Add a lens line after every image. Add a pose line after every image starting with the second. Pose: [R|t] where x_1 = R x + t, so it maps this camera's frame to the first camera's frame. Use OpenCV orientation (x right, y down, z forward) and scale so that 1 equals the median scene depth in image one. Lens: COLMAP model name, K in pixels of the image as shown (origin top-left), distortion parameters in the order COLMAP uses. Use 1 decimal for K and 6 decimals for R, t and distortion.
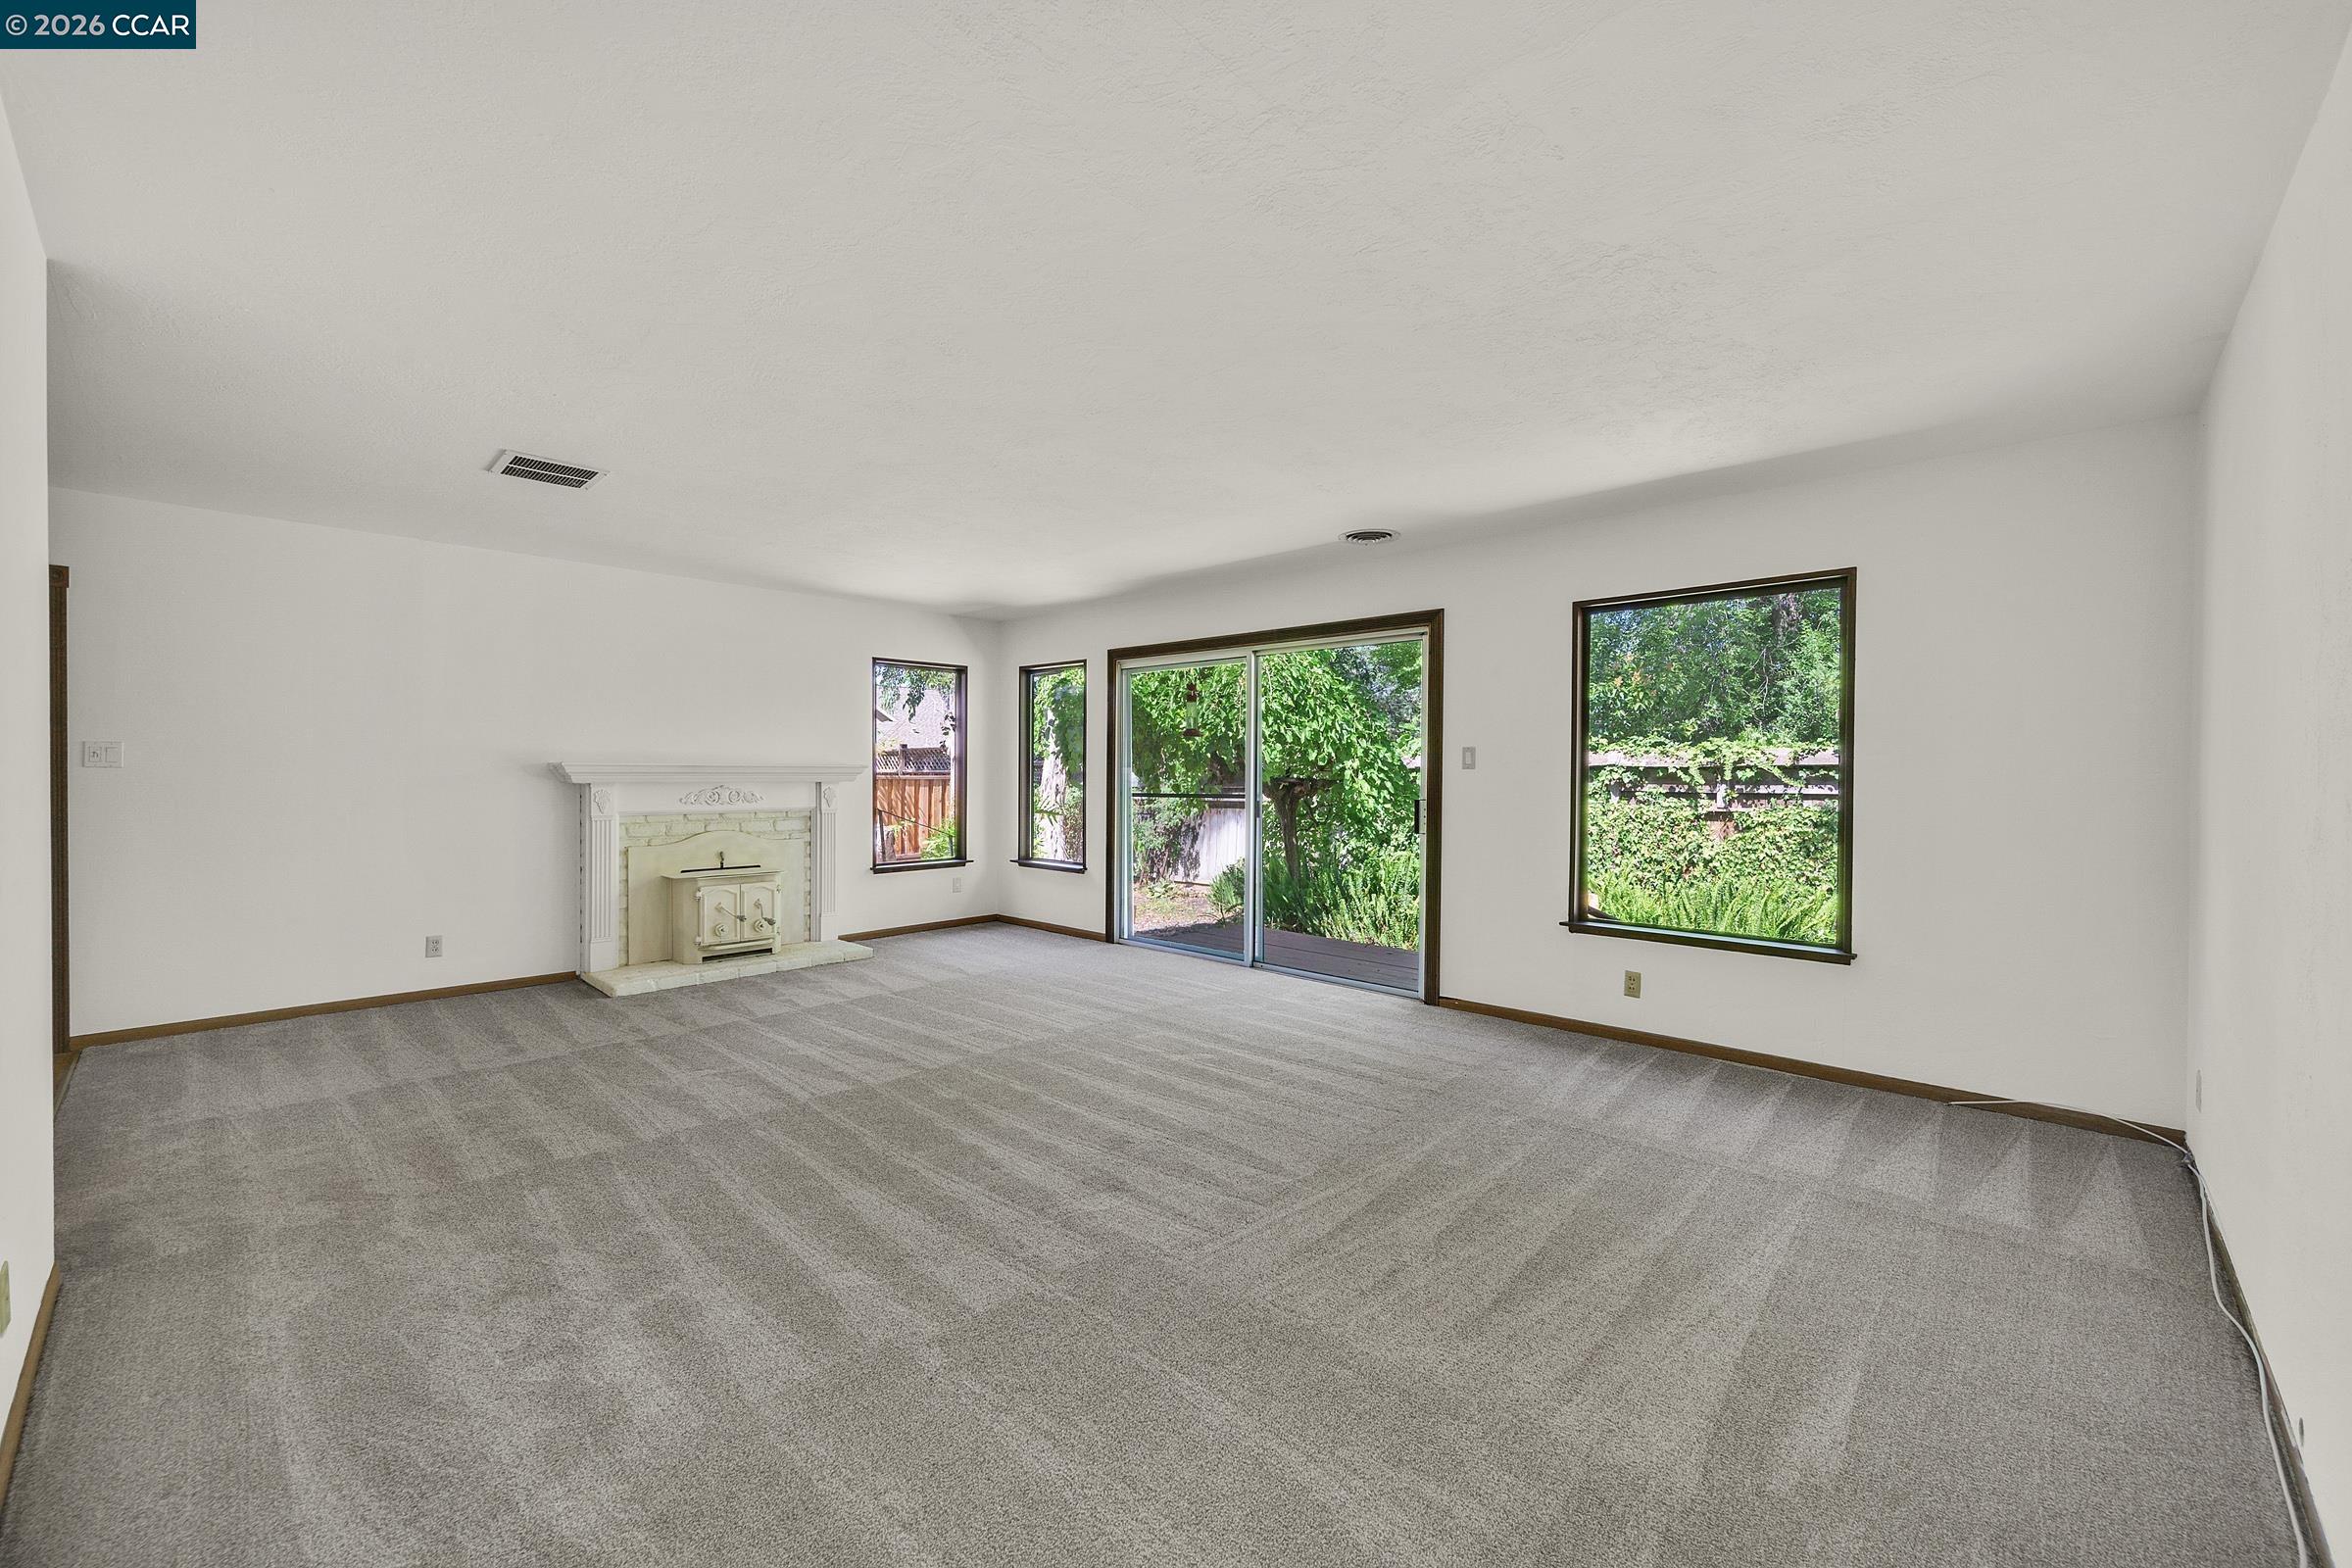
lens RADIAL K [[938.8, 0, 1175.0], [0, 938.8, 773.9], [0, 0, 1]] dist [-0.000067, 0.000118]
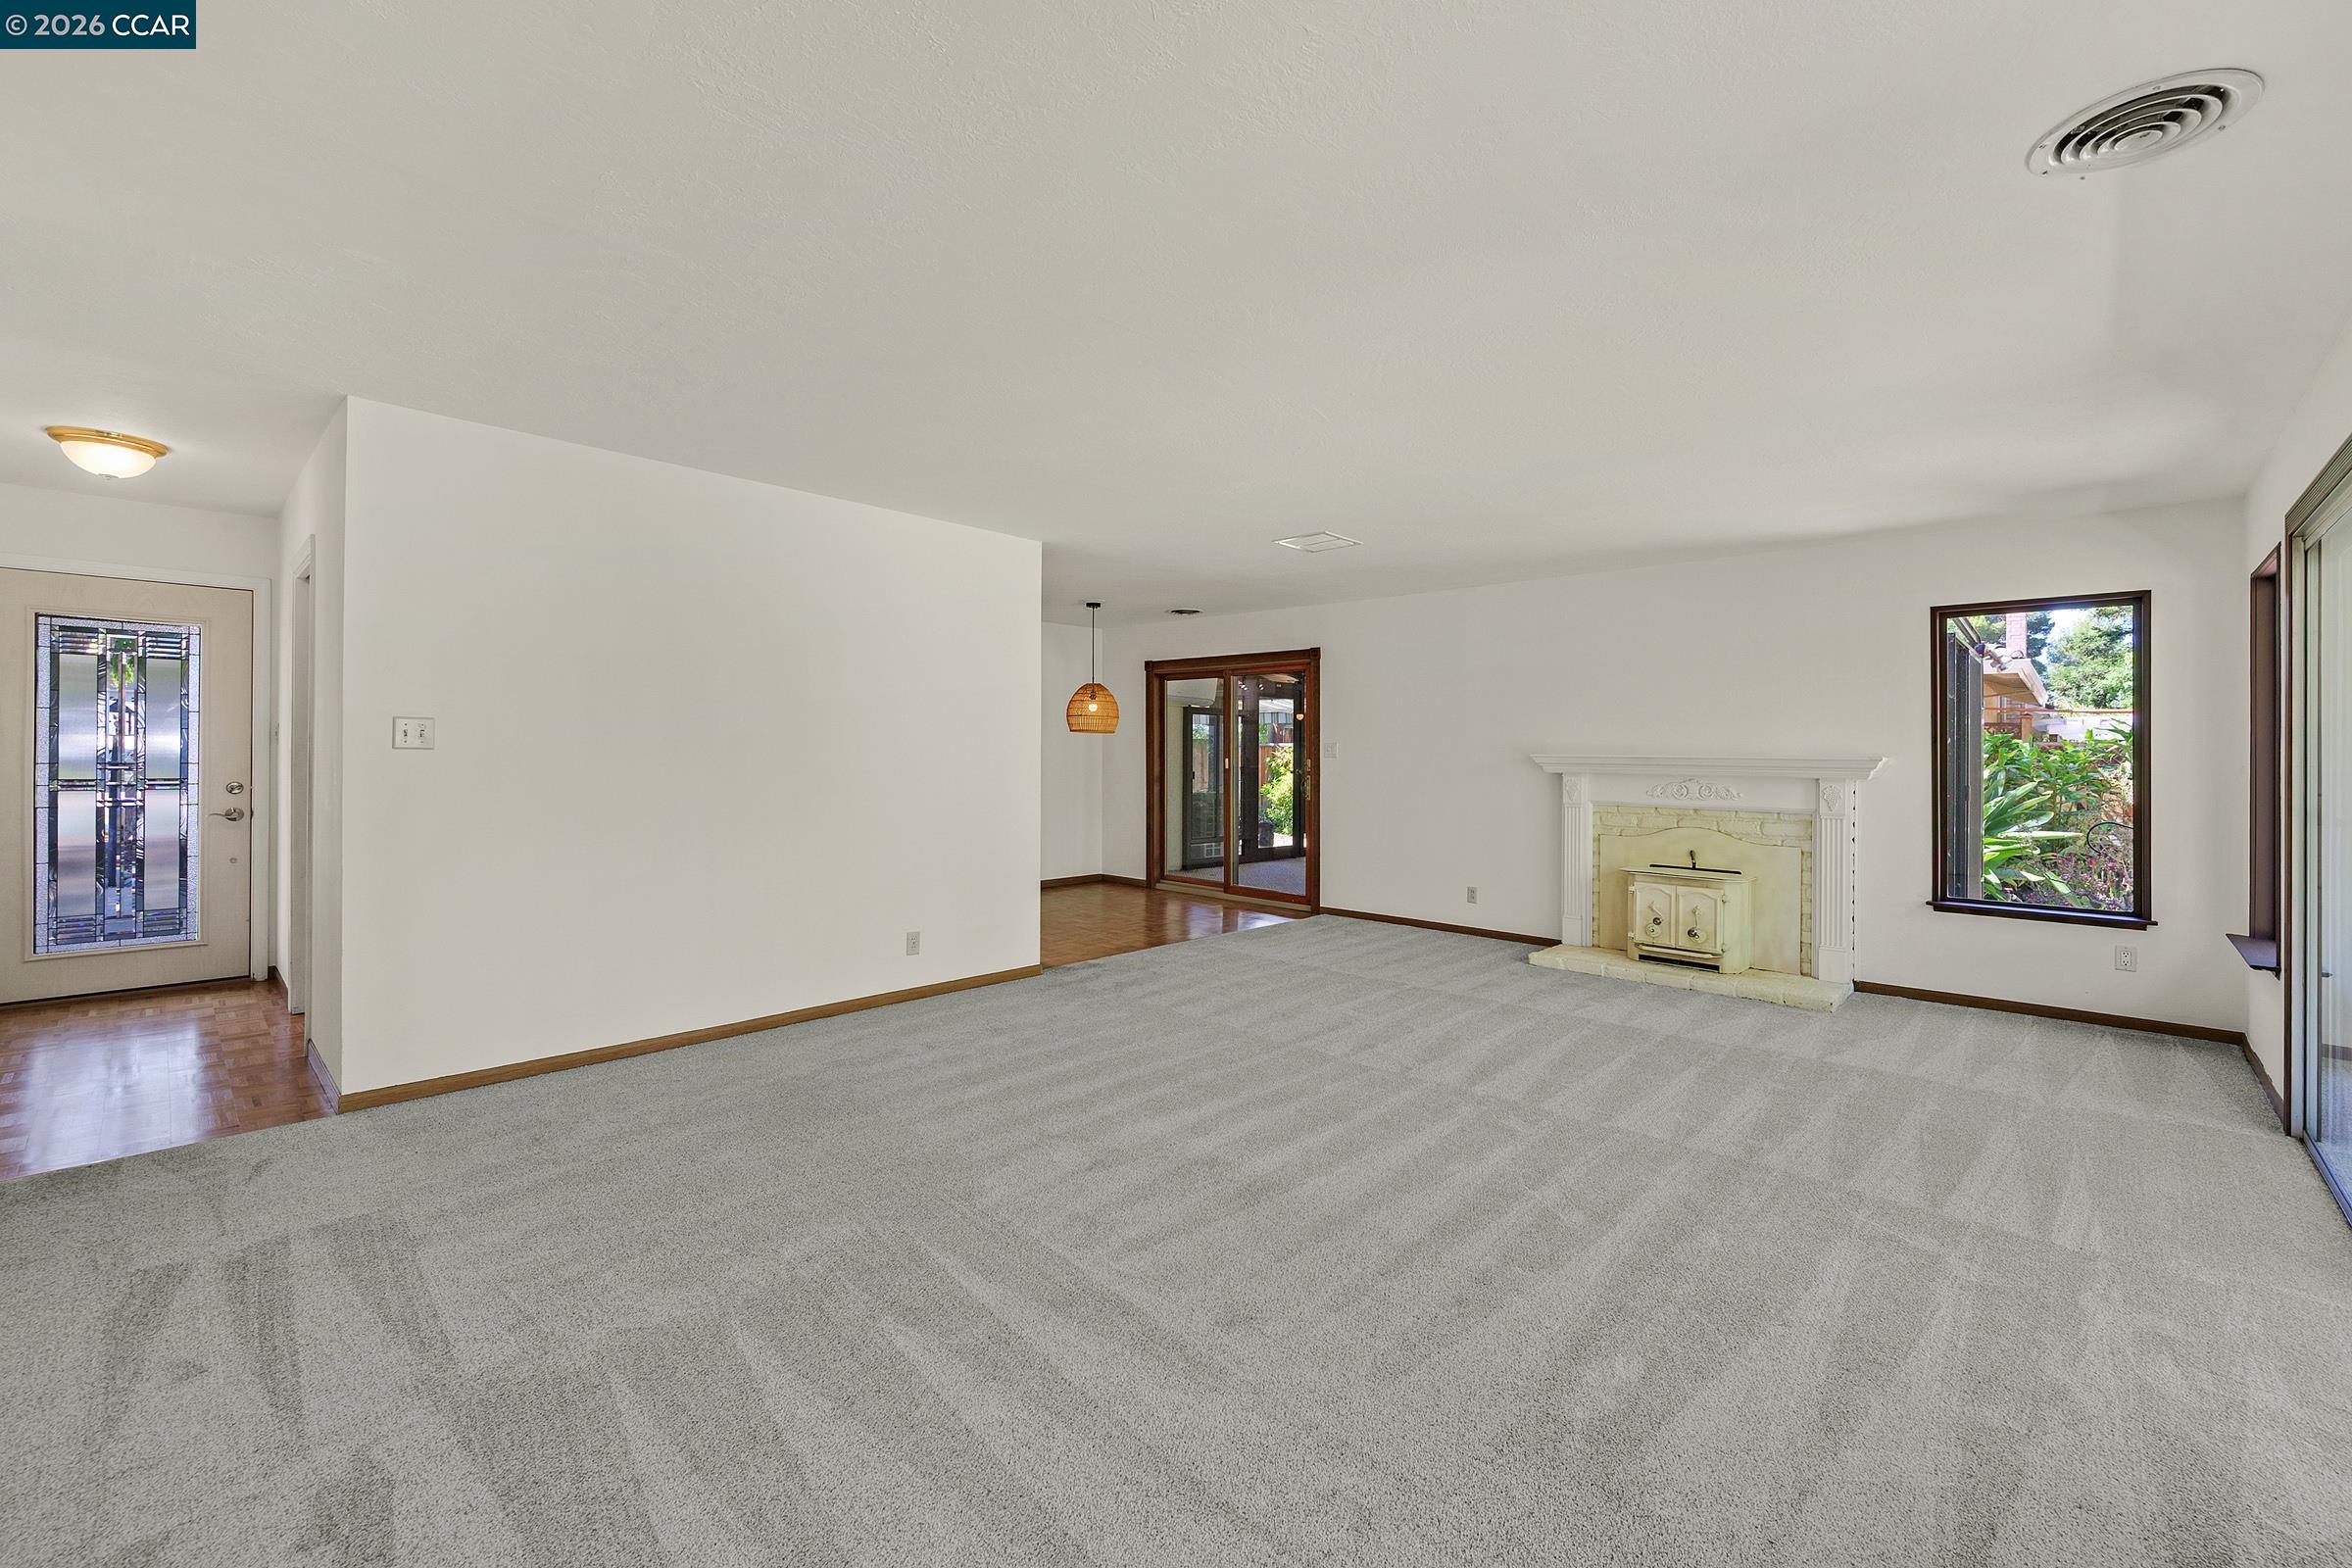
lens RADIAL K [[938.8, 0, 1175.0], [0, 938.8, 773.9], [0, 0, 1]] dist [-0.000067, 0.000118]
pose [[0.019662, 0.016640, -0.999668, 0.415352], [-0.012222, 0.999791, 0.016401, -0.001267], [0.999732, 0.011896, 0.019861, 0.457983]]
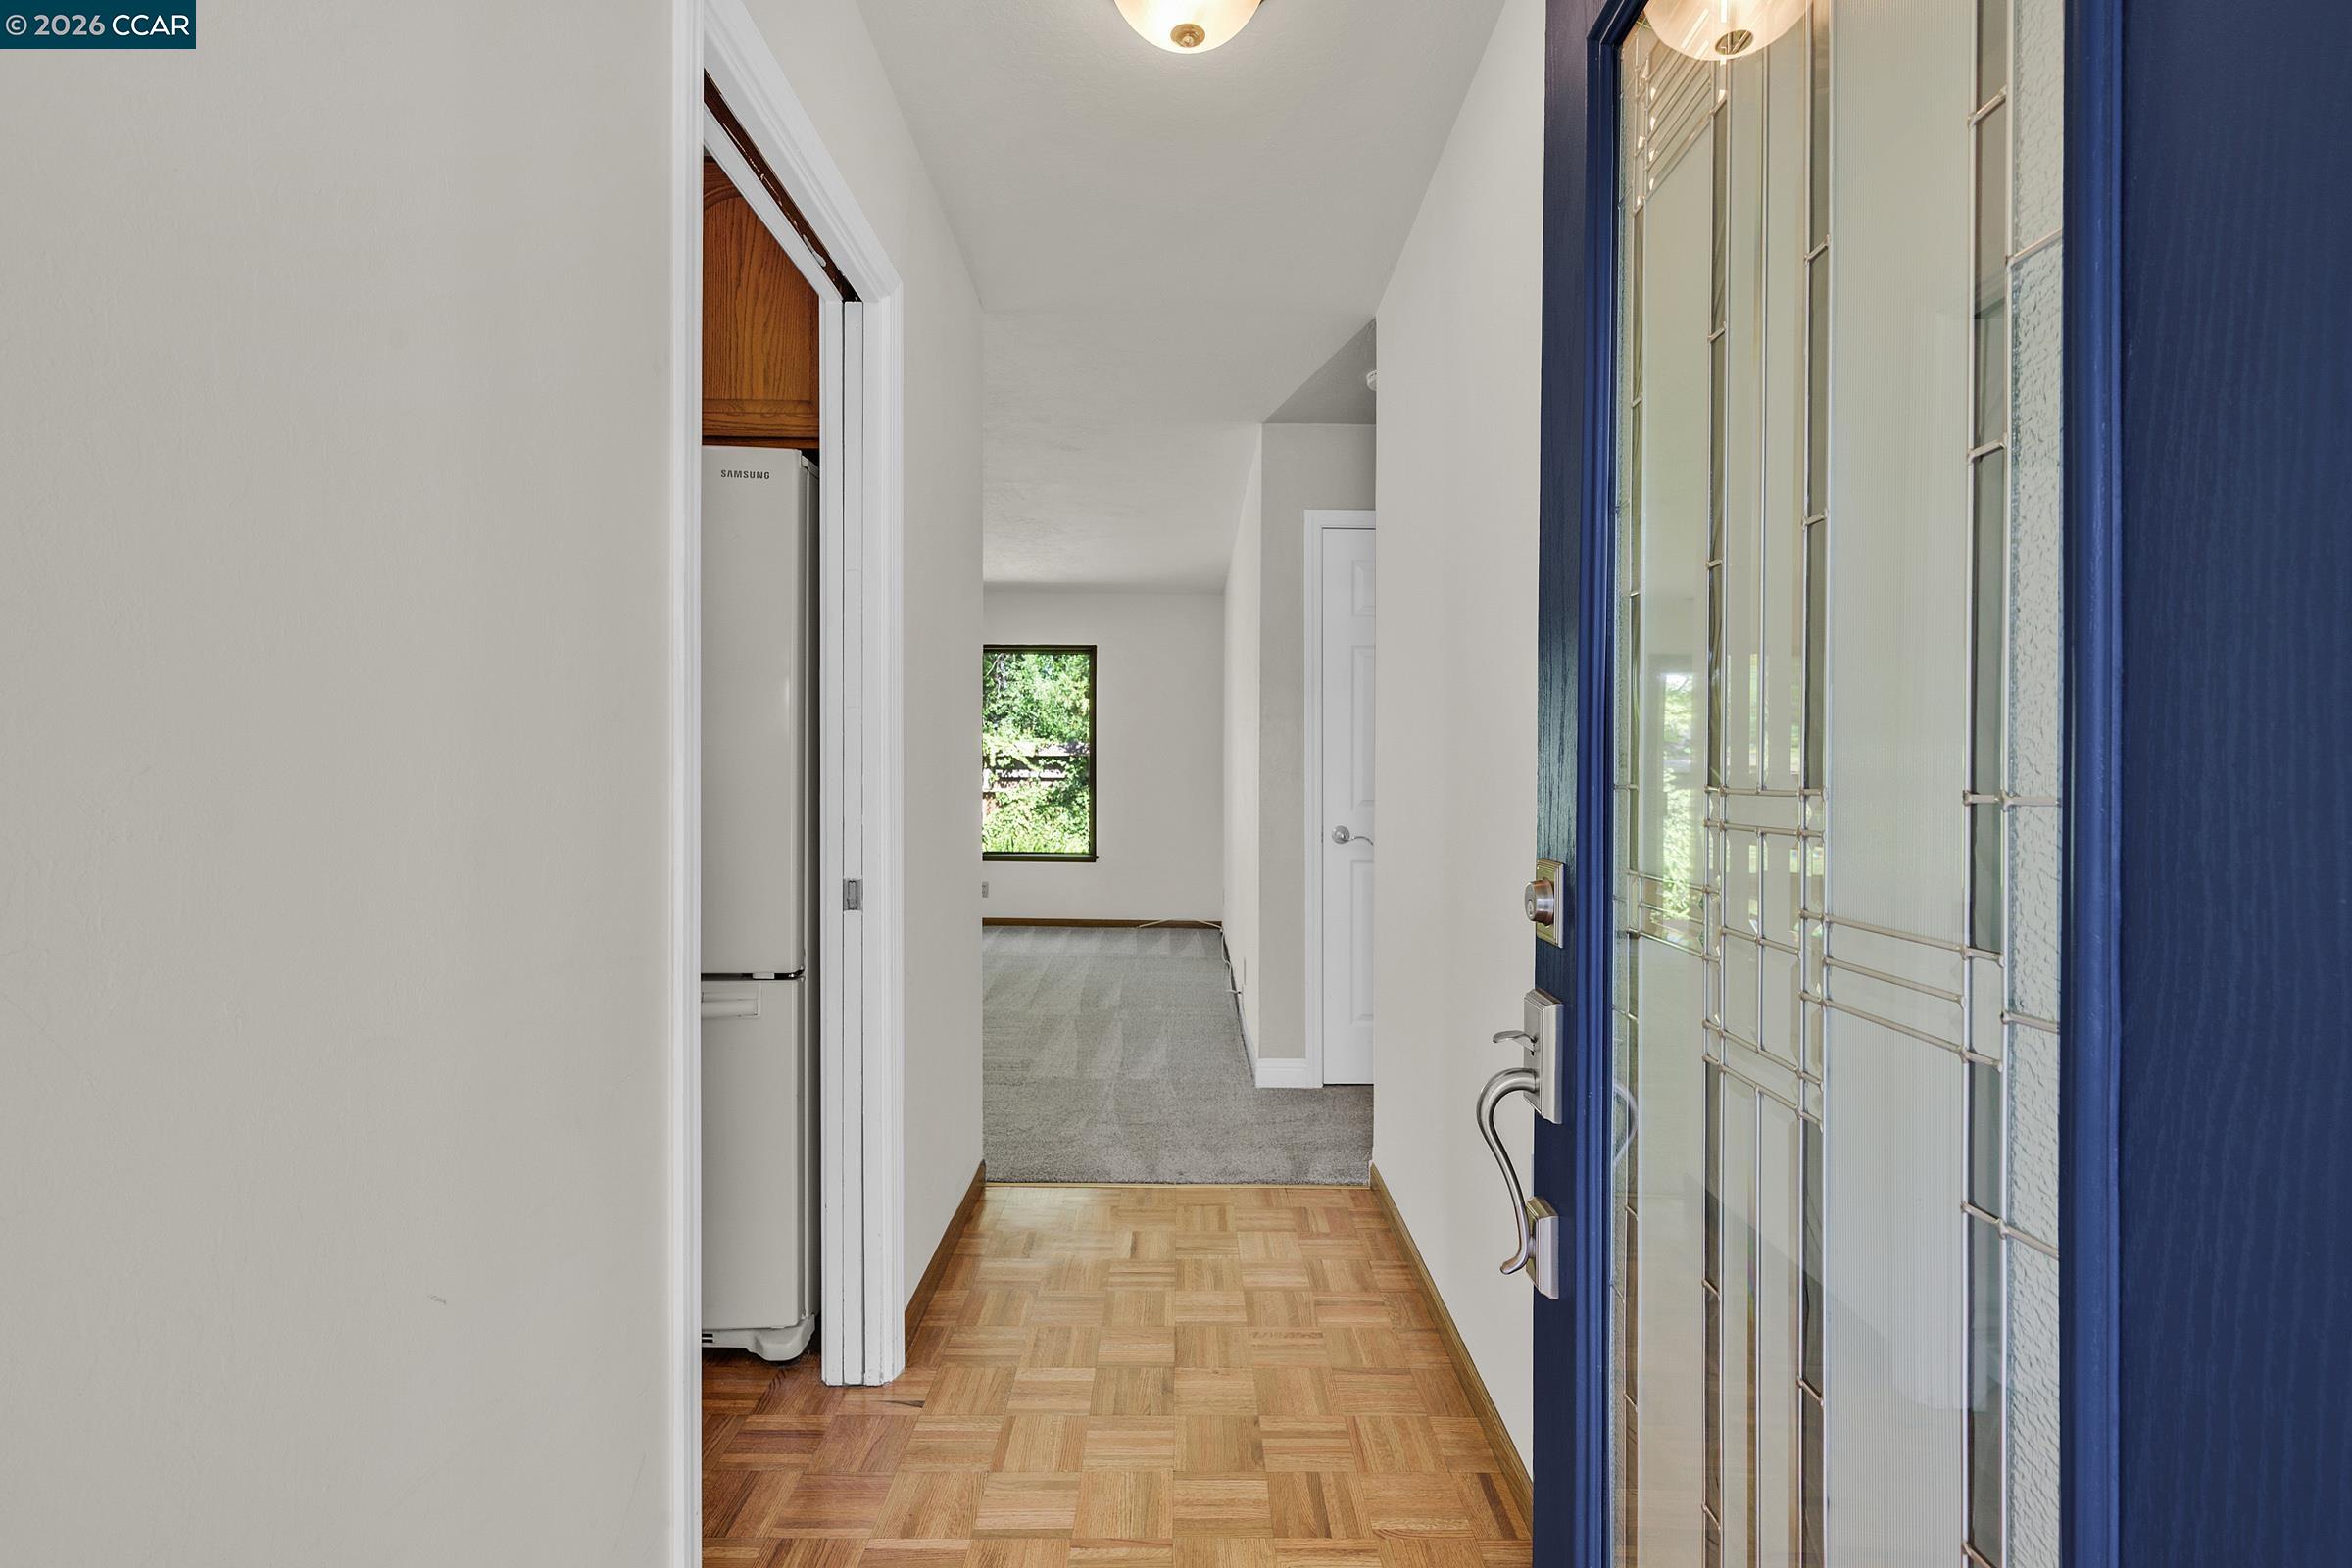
lens RADIAL K [[1099.8, 0, 1176.0], [0, 1099.8, 784.0], [0, 0, 1]] dist [0.000042, -0.000003]
pose [[0.731471, -0.005884, 0.681847, -0.696896], [-0.002560, 0.999932, 0.011376, 0.034620], [-0.681867, -0.010066, 0.731406, -0.745476]]
